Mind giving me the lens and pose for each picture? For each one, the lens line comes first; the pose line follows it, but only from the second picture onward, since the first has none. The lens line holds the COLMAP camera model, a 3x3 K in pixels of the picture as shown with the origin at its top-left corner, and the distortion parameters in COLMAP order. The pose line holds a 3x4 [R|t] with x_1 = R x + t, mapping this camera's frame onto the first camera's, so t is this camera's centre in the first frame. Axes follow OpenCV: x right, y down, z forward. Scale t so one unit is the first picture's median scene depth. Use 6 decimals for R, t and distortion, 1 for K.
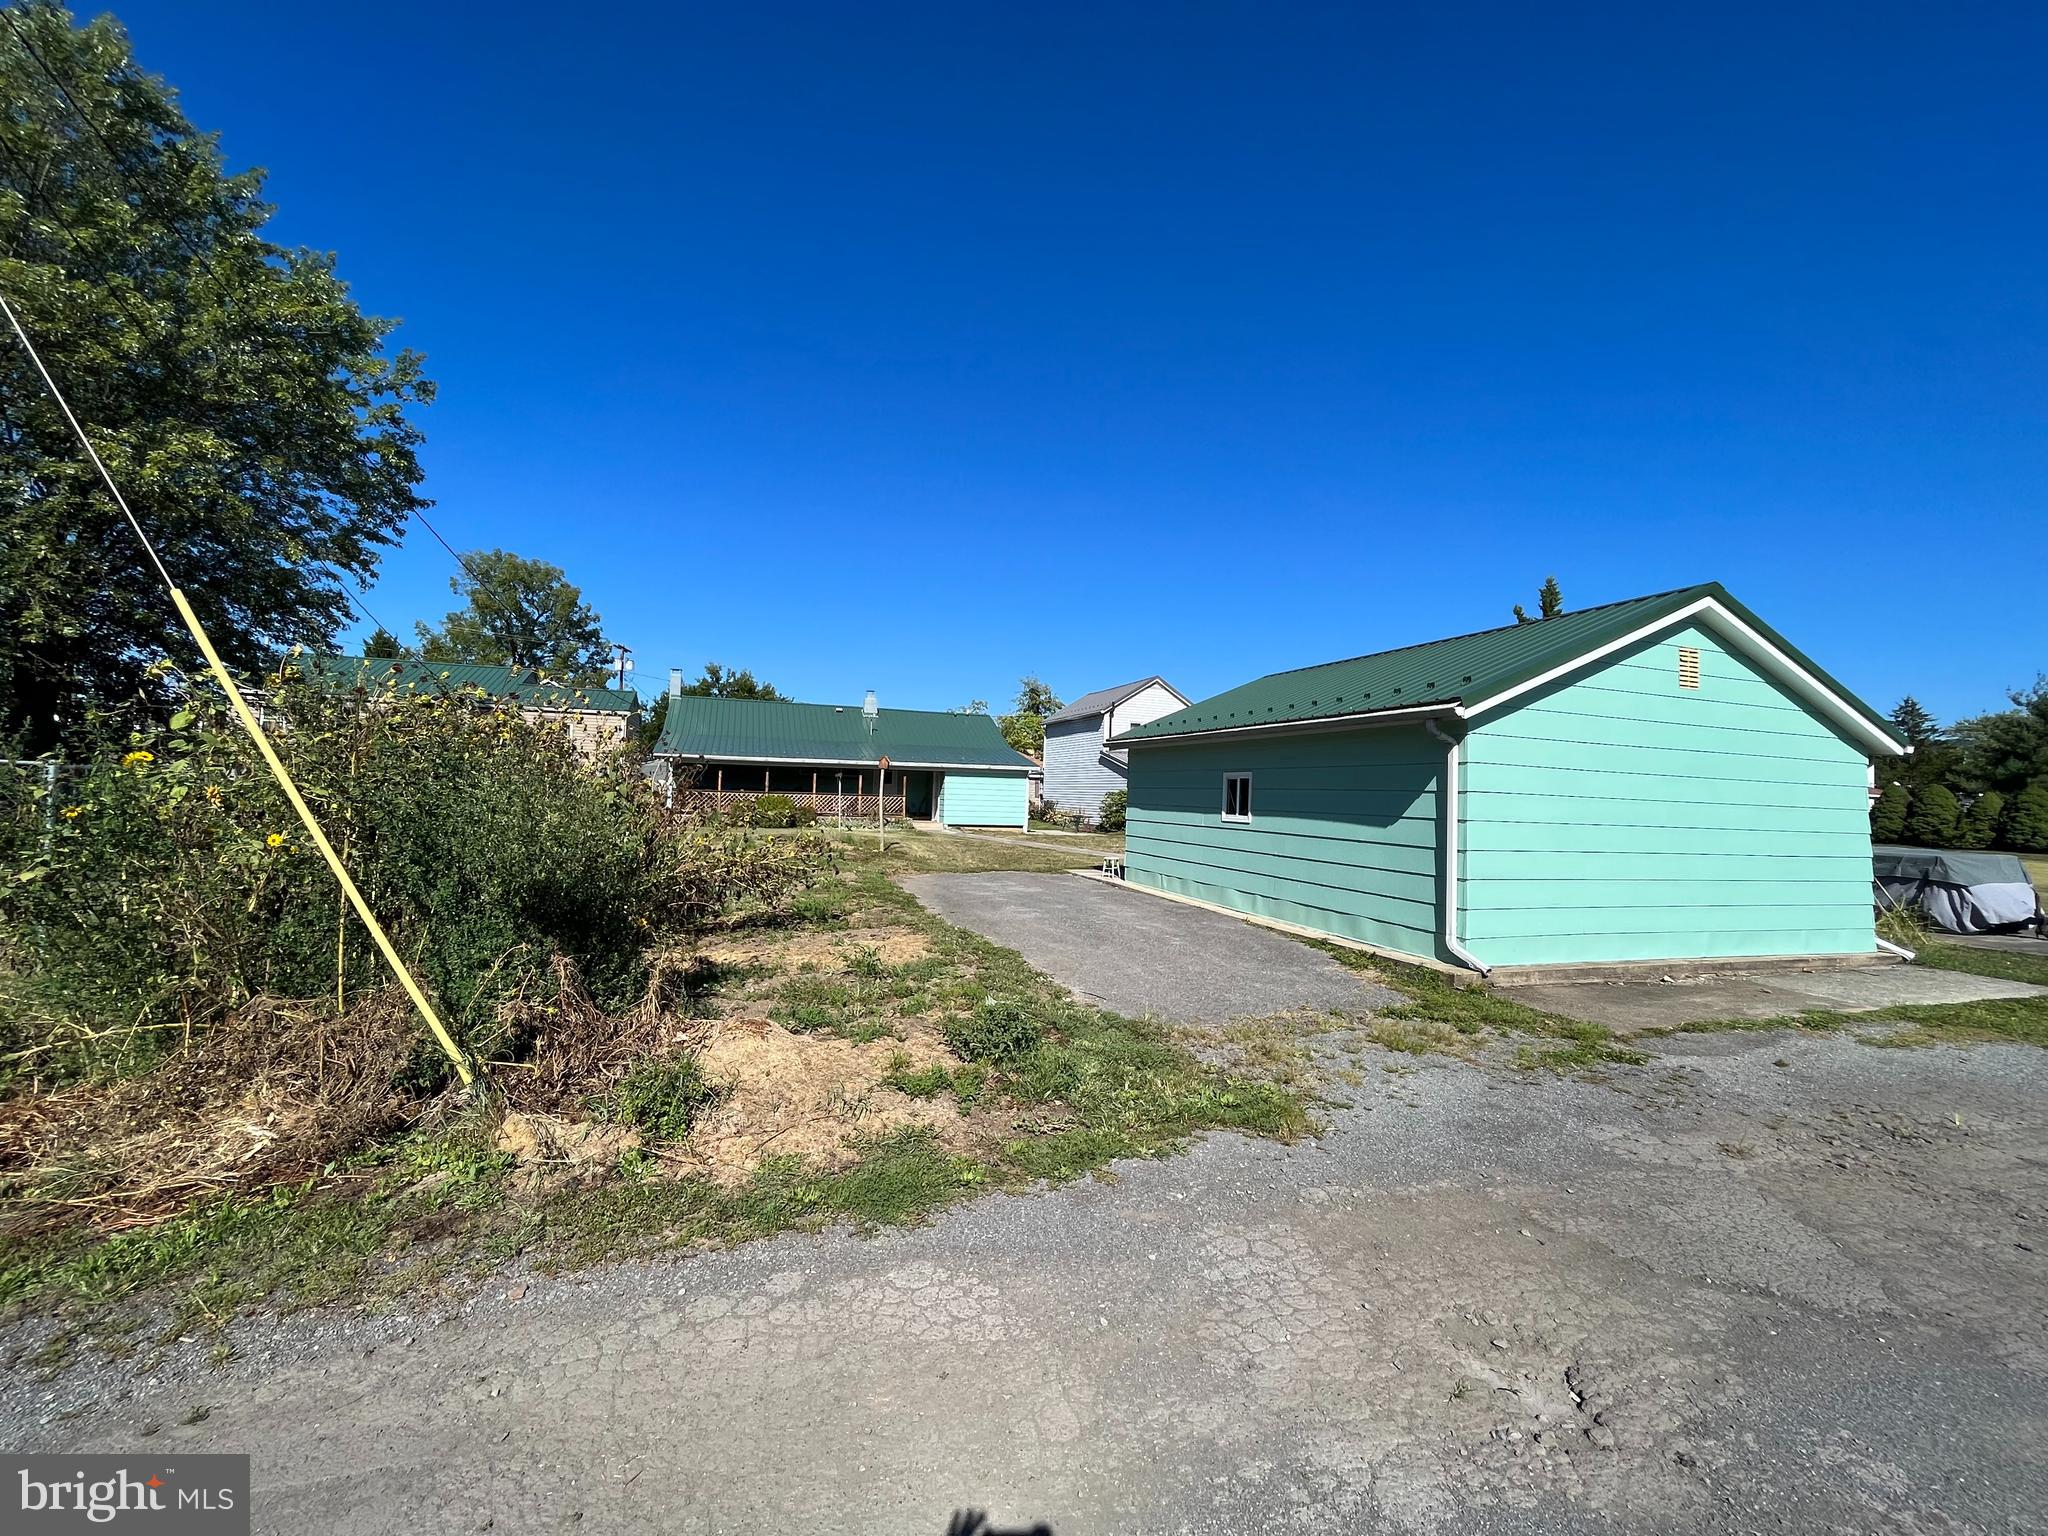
lens RADIAL K [[825.7, 0, 1024.8], [0, 825.7, 767.2], [0, 0, 1]] dist [-0.003997, -0.000383]
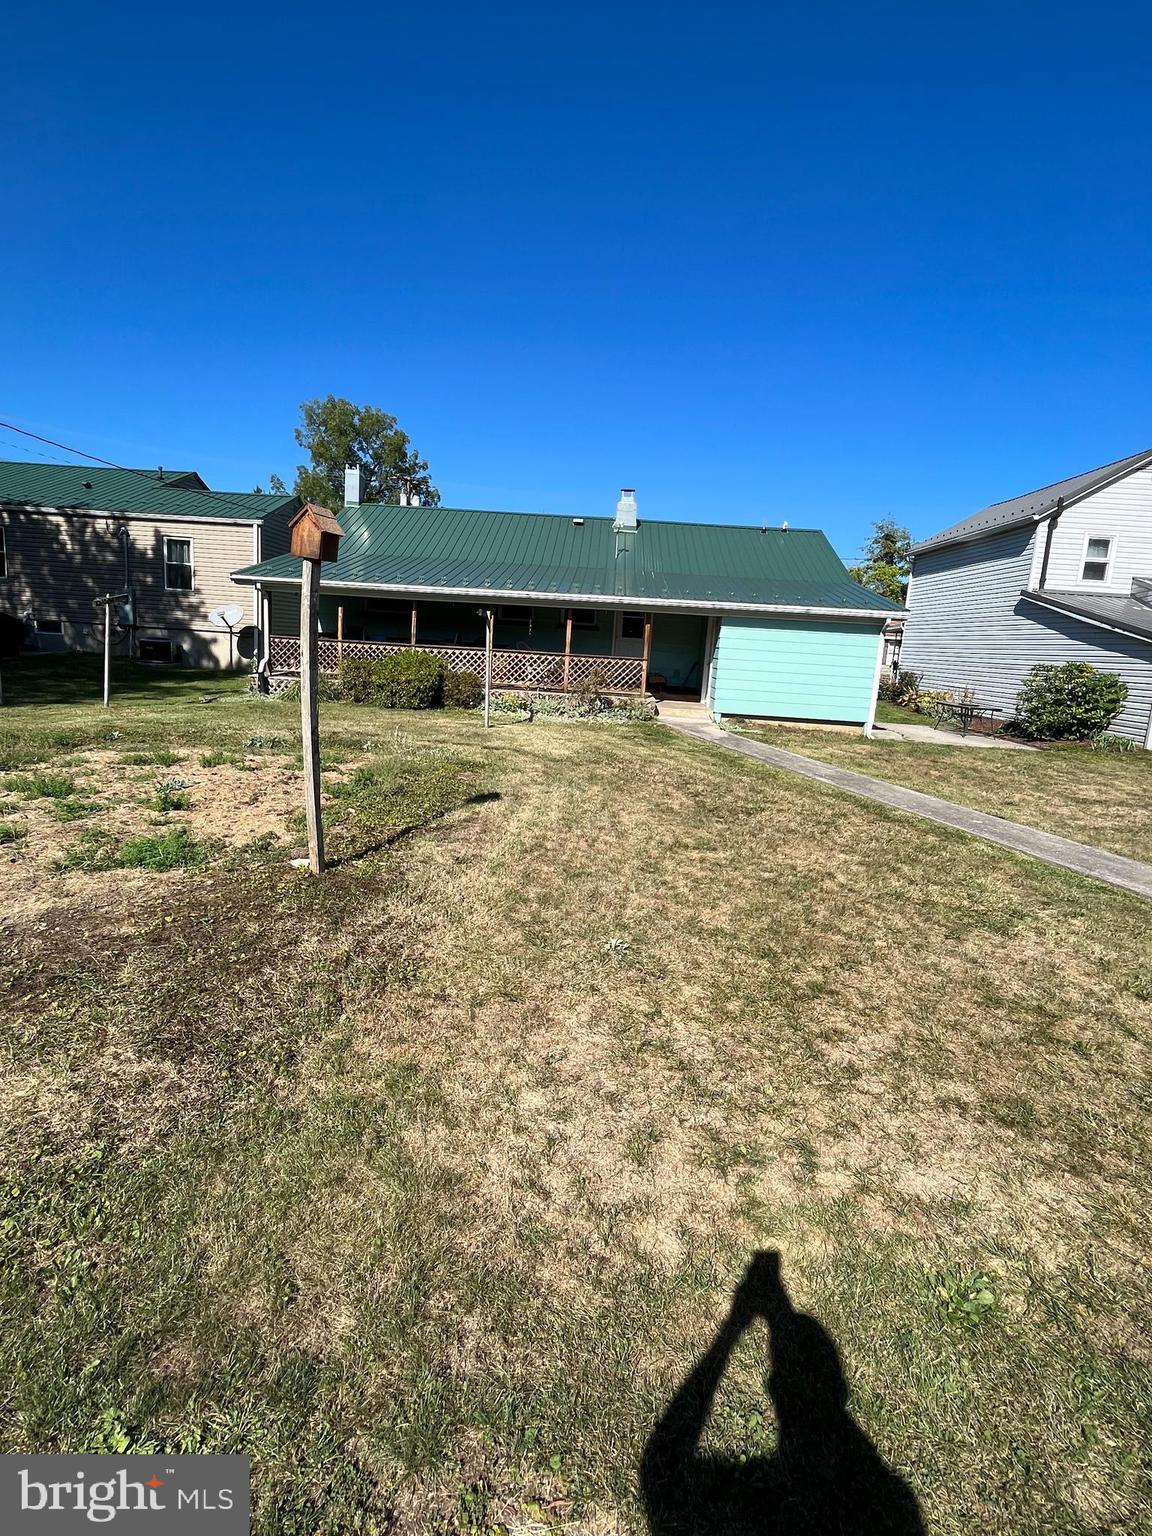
lens RADIAL K [[734.3, 0, 576.1], [0, 734.3, 756.9], [0, 0, 1]] dist [0.000038, -0.000030]
pose [[0.931313, 0.084716, -0.354232, -0.006013], [-0.021928, 0.983851, 0.177641, 0.011234], [0.363560, -0.157671, 0.918130, 0.458228]]
